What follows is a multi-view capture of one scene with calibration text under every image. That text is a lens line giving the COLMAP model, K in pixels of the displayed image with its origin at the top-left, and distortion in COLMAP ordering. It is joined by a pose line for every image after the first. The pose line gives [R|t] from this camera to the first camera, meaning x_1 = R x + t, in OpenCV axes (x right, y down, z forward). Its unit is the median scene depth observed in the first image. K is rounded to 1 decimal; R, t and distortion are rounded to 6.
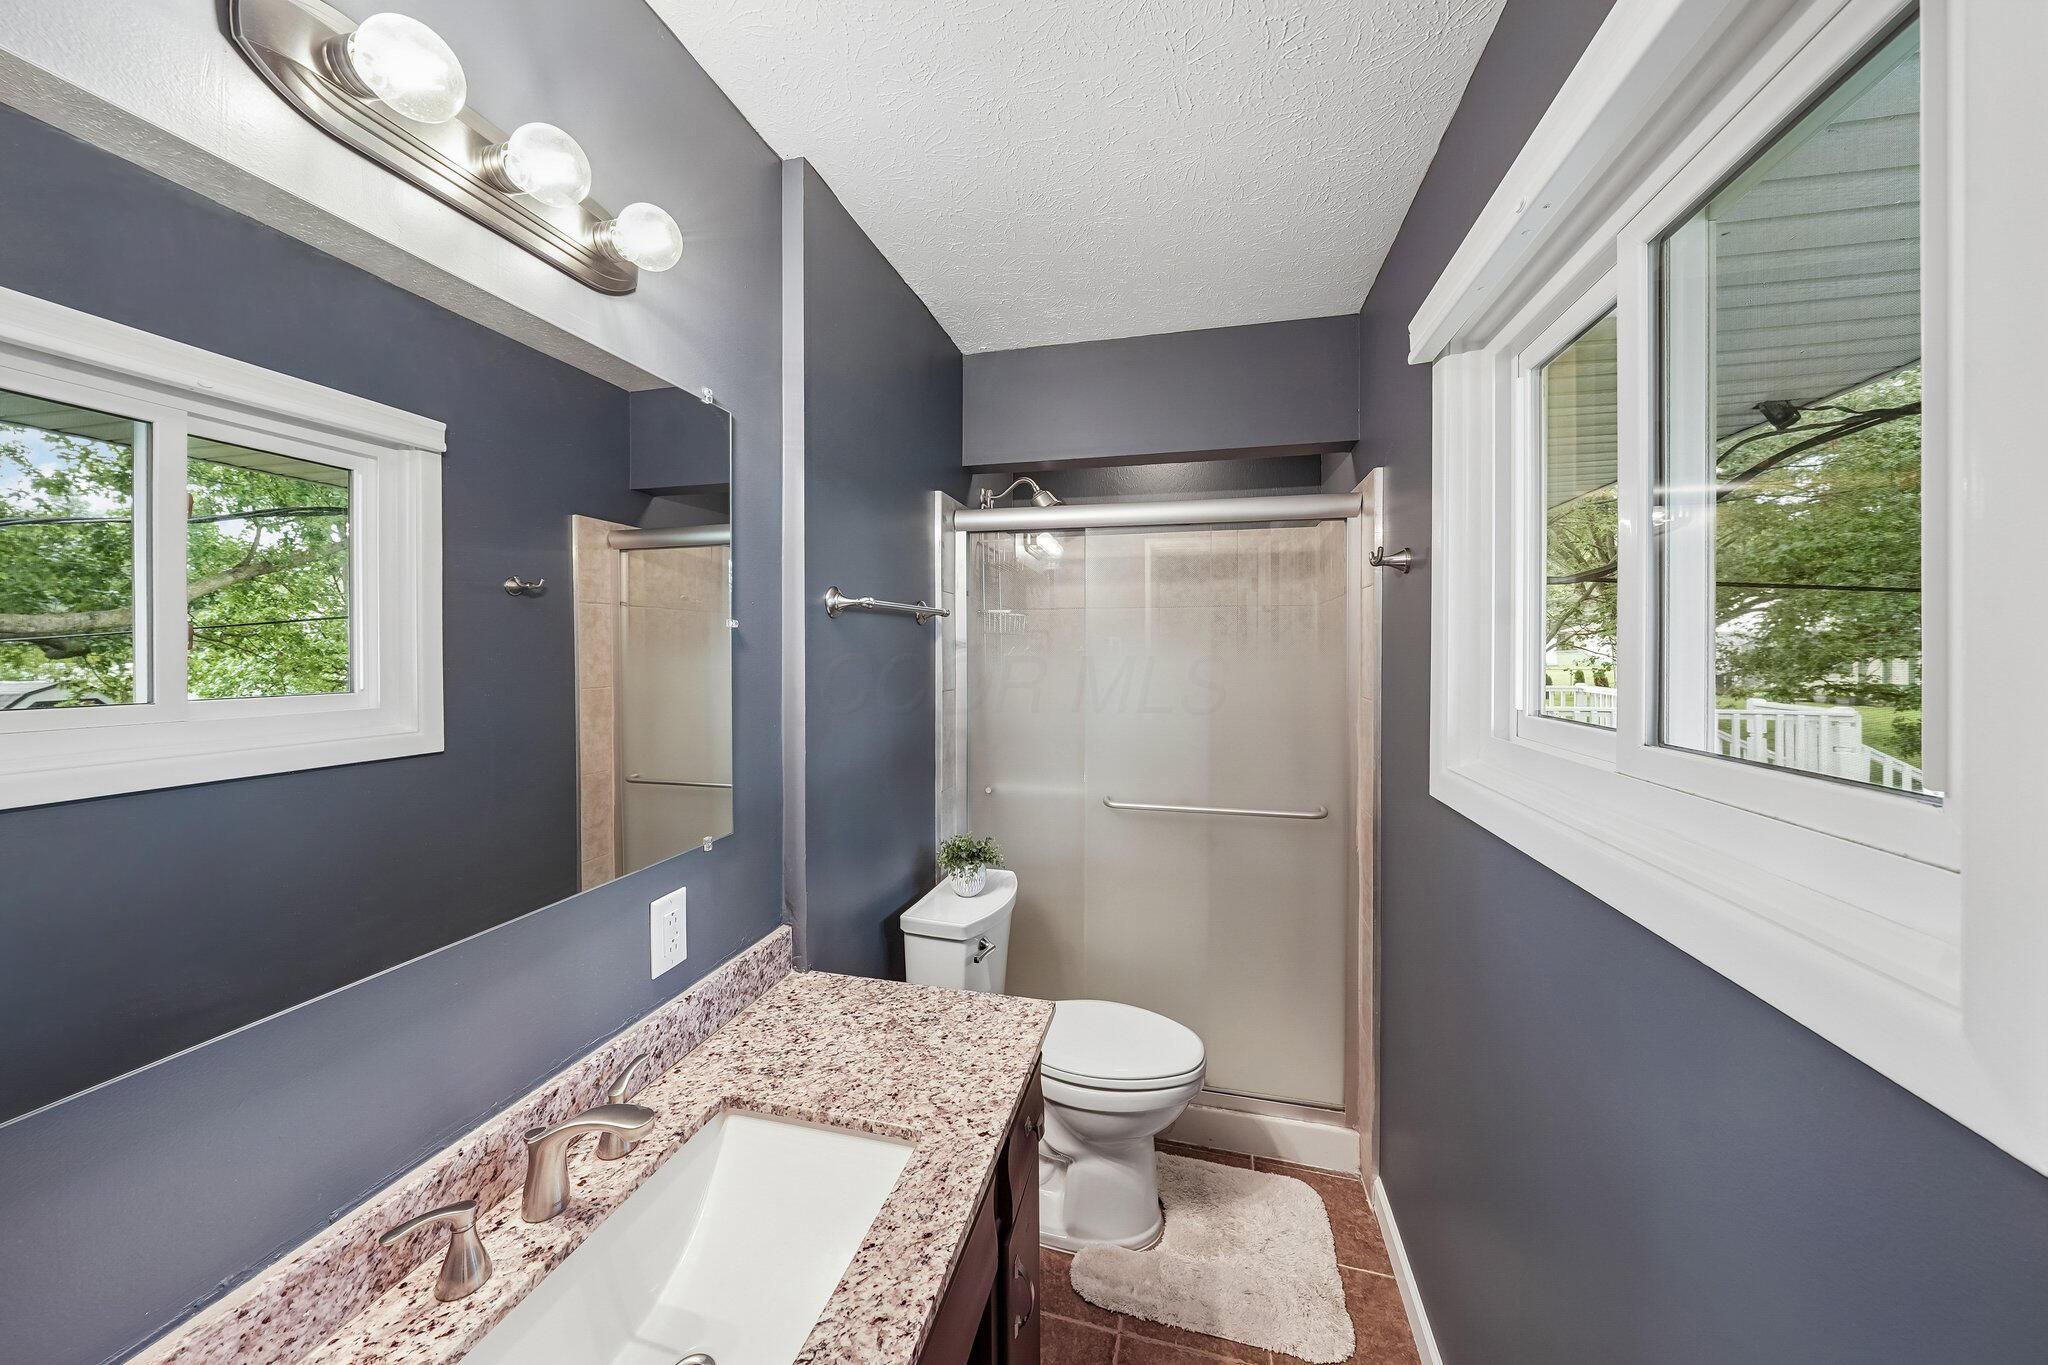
lens RADIAL K [[703.3, 0, 1028.1], [0, 703.3, 633.0], [0, 0, 1]] dist [-0.001939, 0.000074]
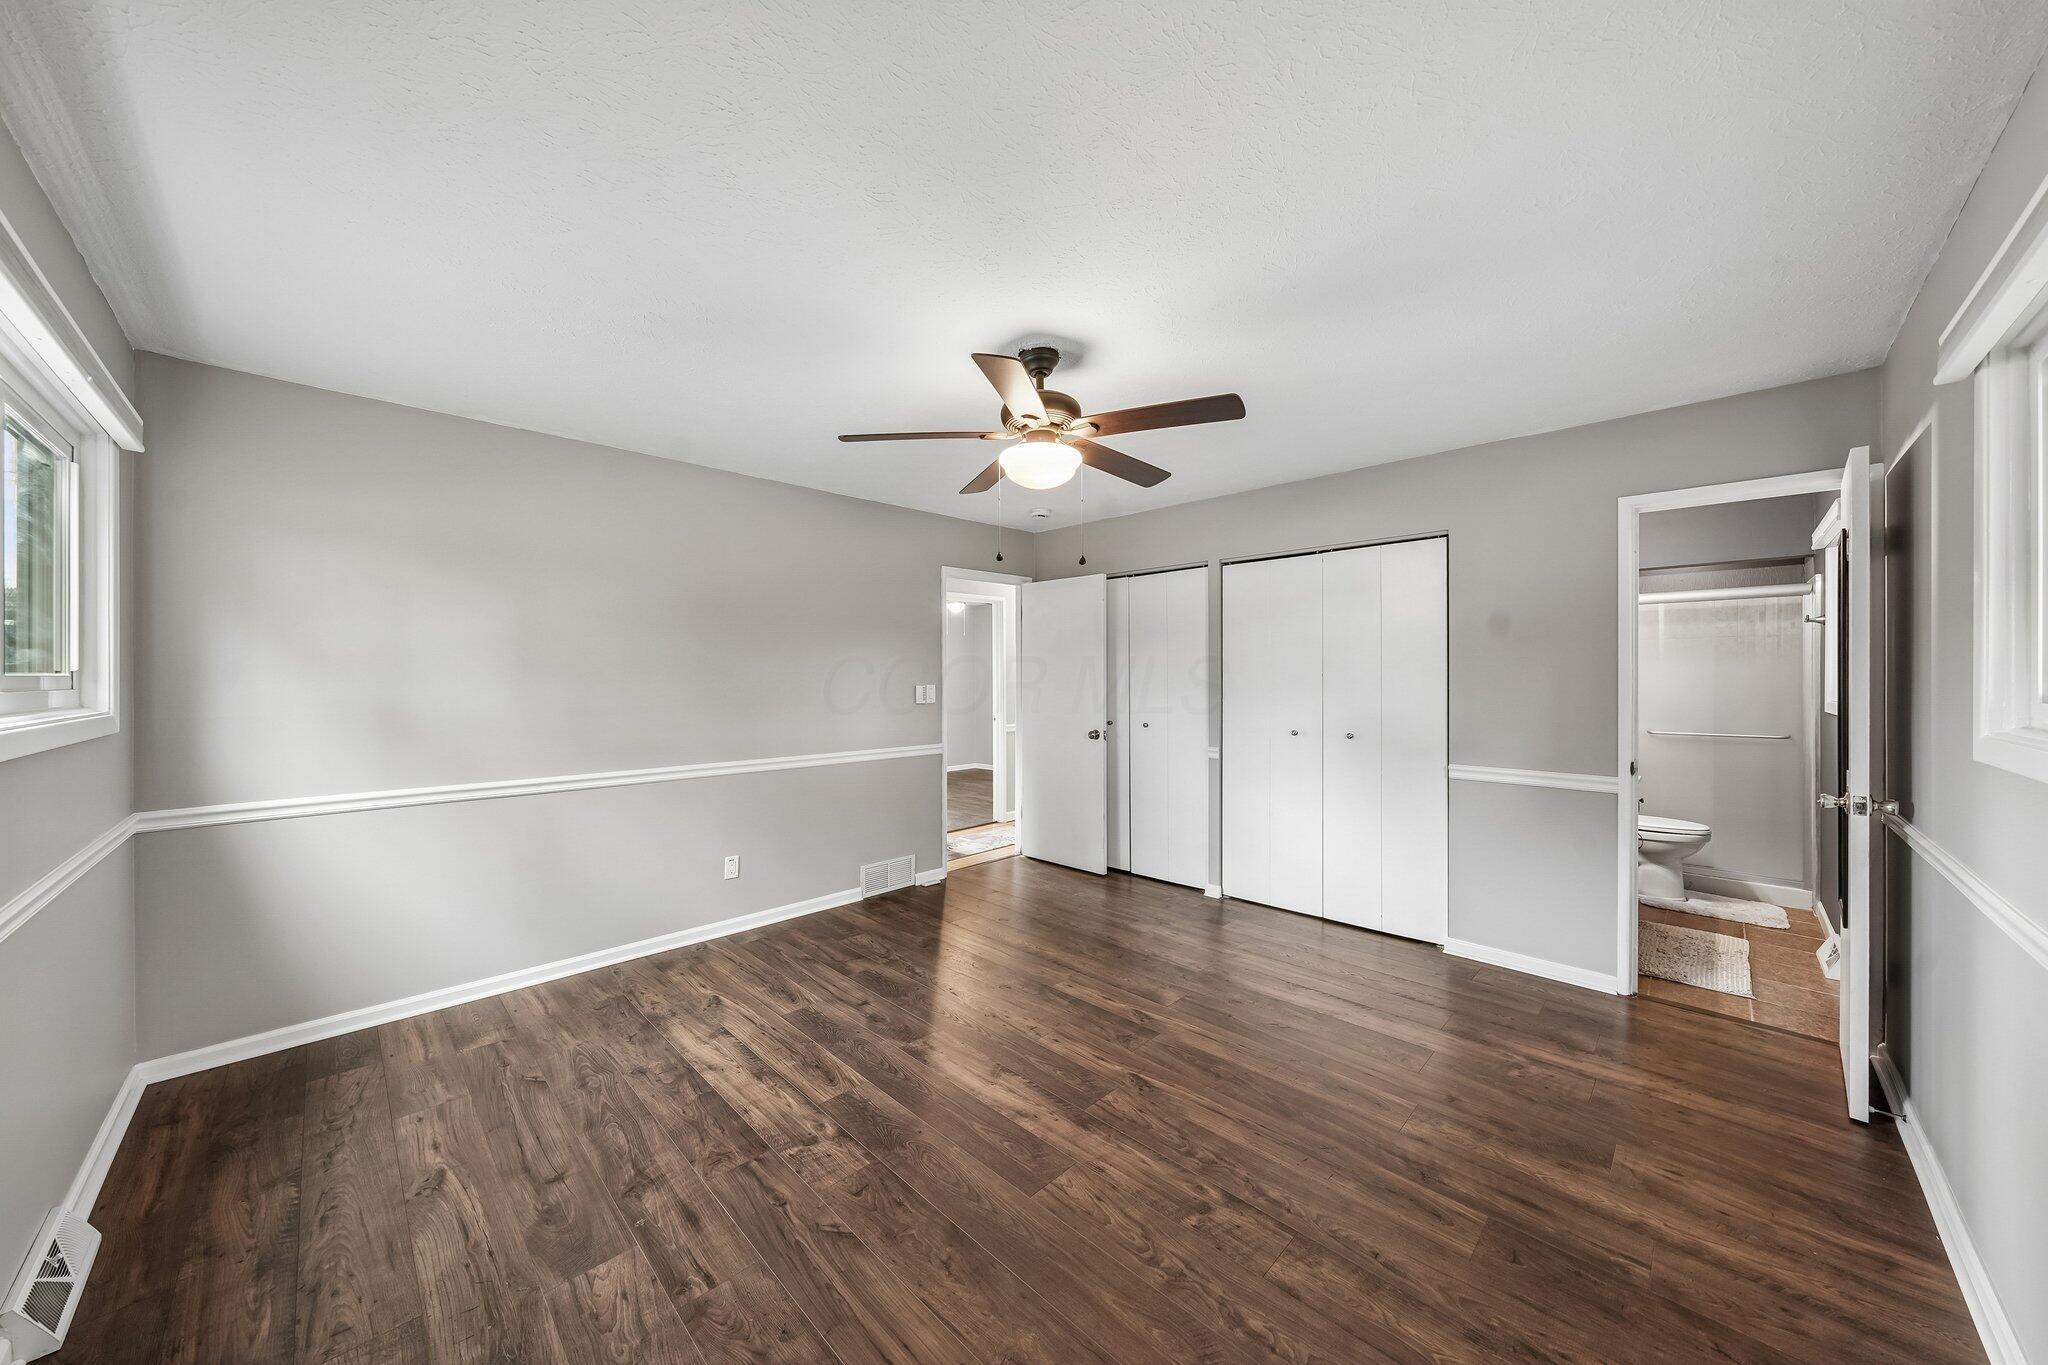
lens RADIAL K [[703.3, 0, 1028.0], [0, 703.3, 678.5], [0, 0, 1]] dist [-0.001939, 0.000074]
pose [[0.868248, 0.004343, -0.496111, -0.501379], [-0.002760, 0.999988, 0.003924, 0.083783], [0.496123, -0.002038, 0.868250, -1.905947]]
